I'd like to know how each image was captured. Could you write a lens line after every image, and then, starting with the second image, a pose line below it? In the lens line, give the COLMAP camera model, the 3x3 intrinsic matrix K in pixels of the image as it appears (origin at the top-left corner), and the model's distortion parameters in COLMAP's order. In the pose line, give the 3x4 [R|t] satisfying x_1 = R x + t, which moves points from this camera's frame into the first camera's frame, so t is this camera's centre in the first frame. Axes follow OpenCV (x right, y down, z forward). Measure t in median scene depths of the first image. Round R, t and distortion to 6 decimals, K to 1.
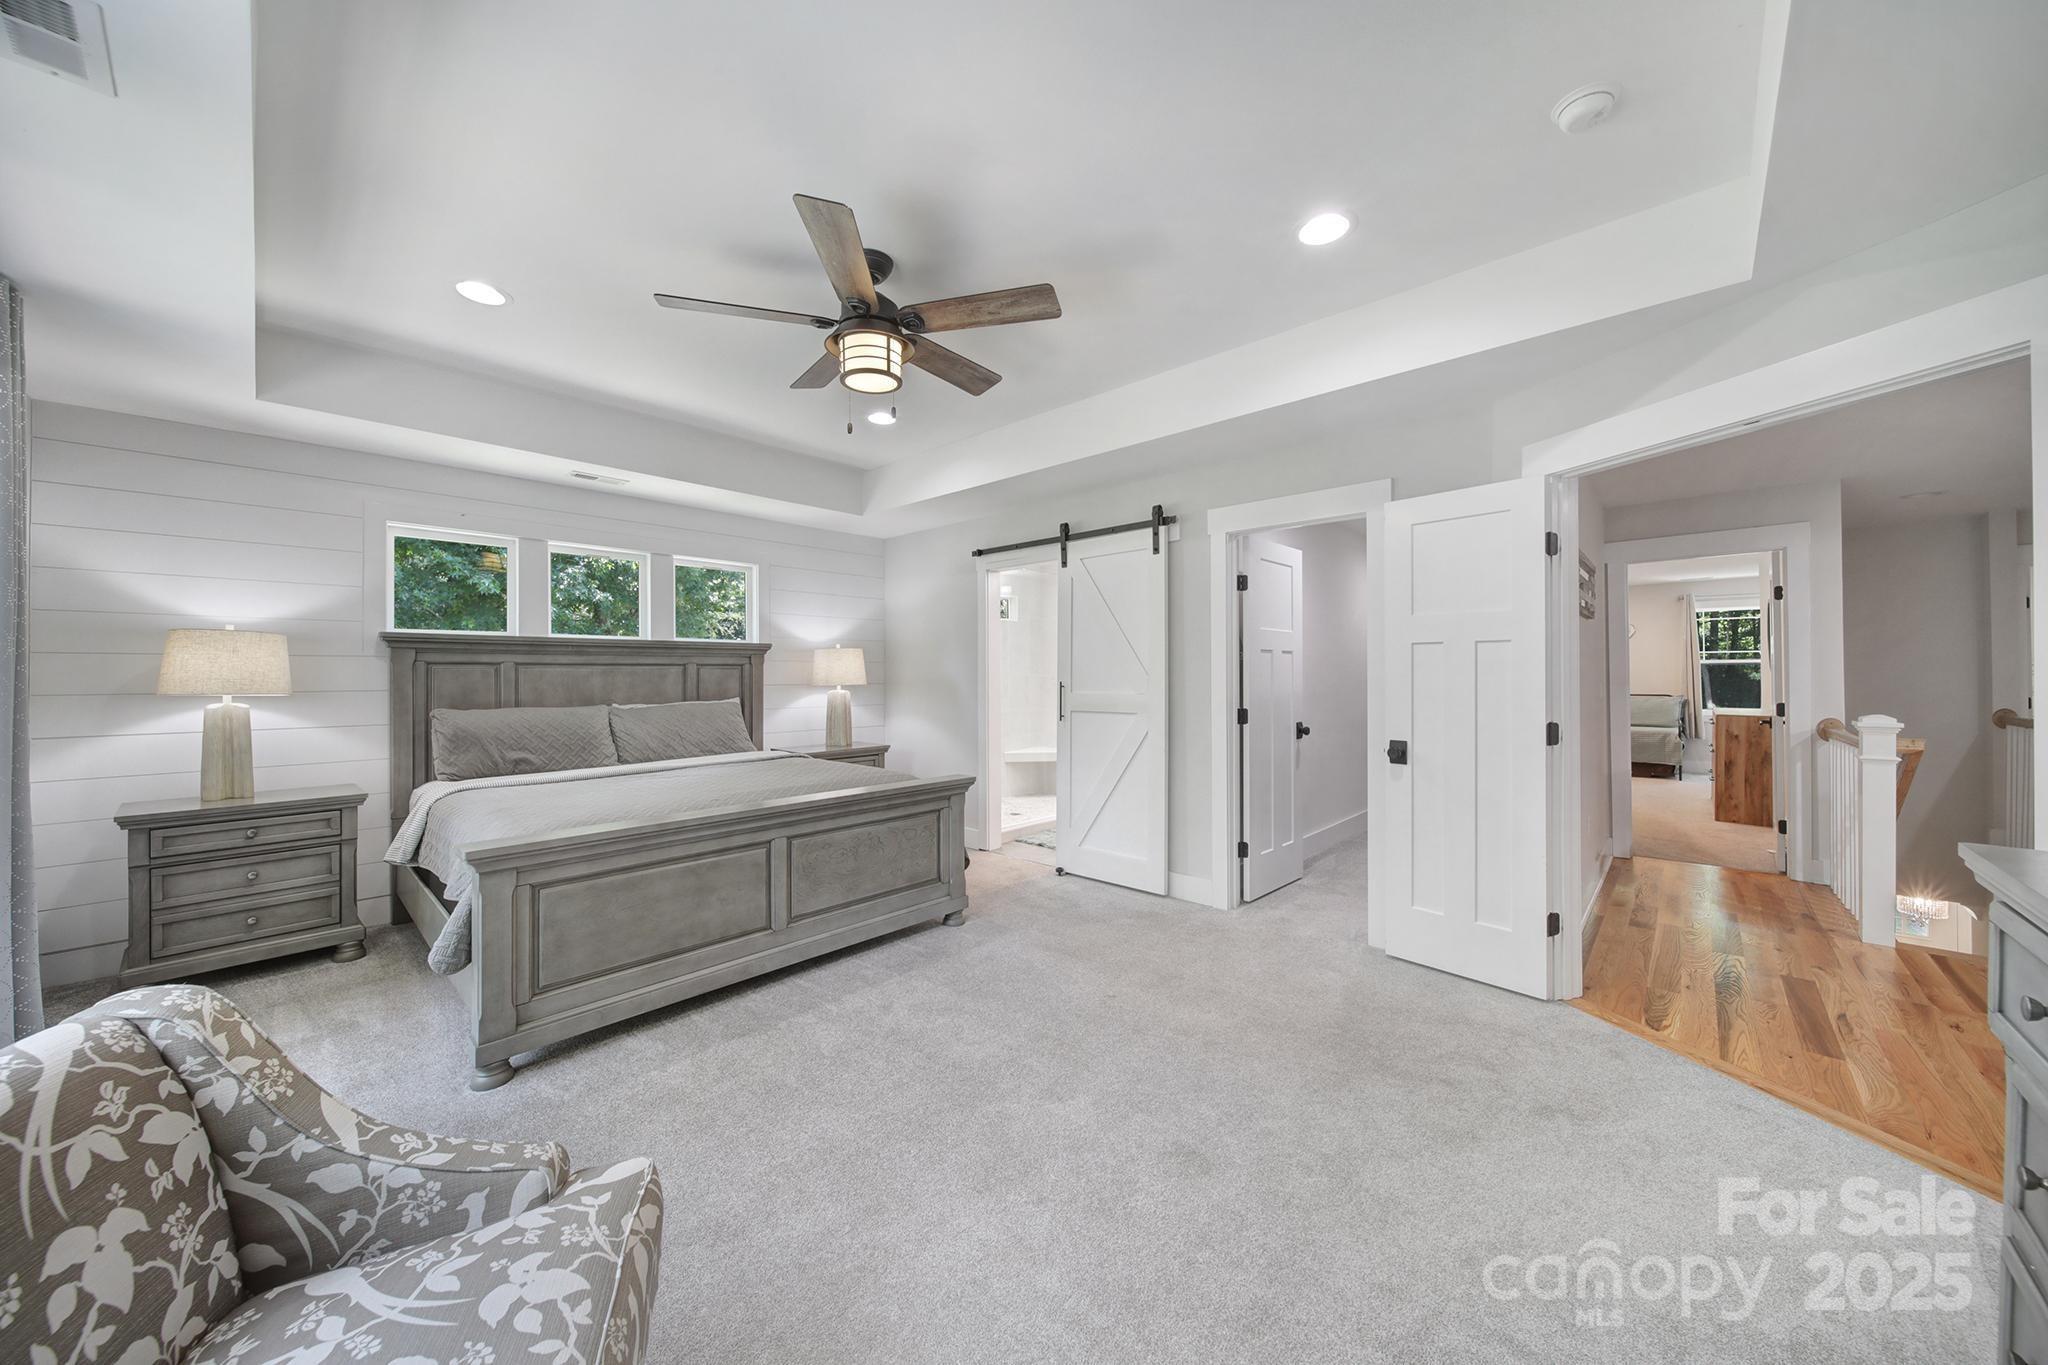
lens RADIAL K [[709.8, 0, 1014.6], [0, 709.8, 678.1], [0, 0, 1]] dist [0.002747, 0.000049]
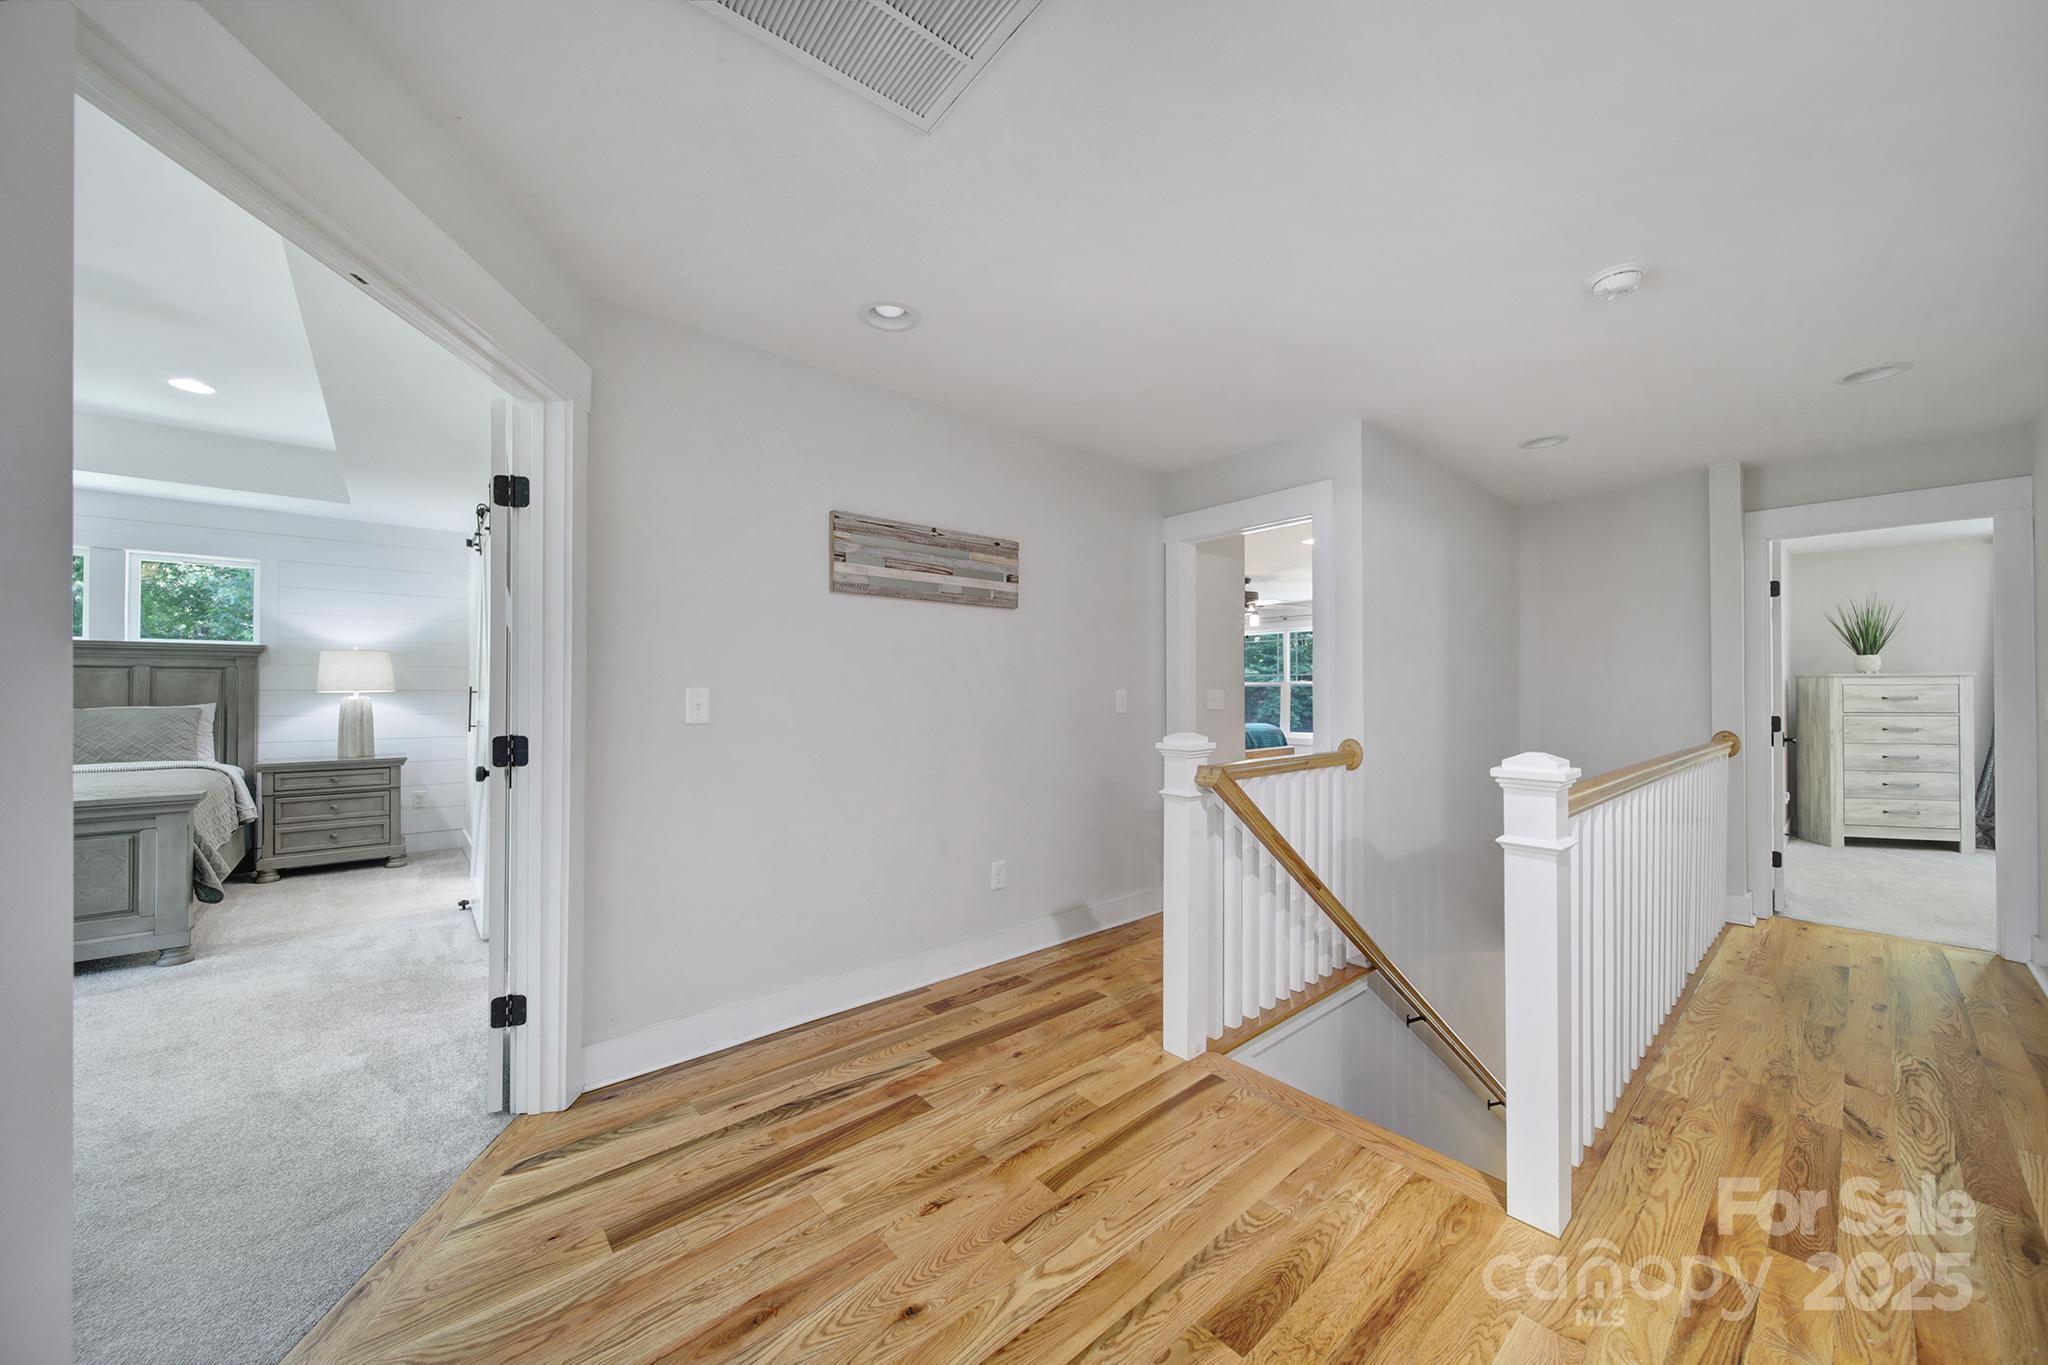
lens RADIAL K [[709.8, 0, 1030.2], [0, 709.8, 696.2], [0, 0, 1]] dist [0.002747, 0.000049]
pose [[0.993811, 0.007753, -0.110810, 0.769560], [-0.007650, 0.999970, 0.001357, 0.008843], [0.110817, -0.000501, 0.993841, 0.184685]]
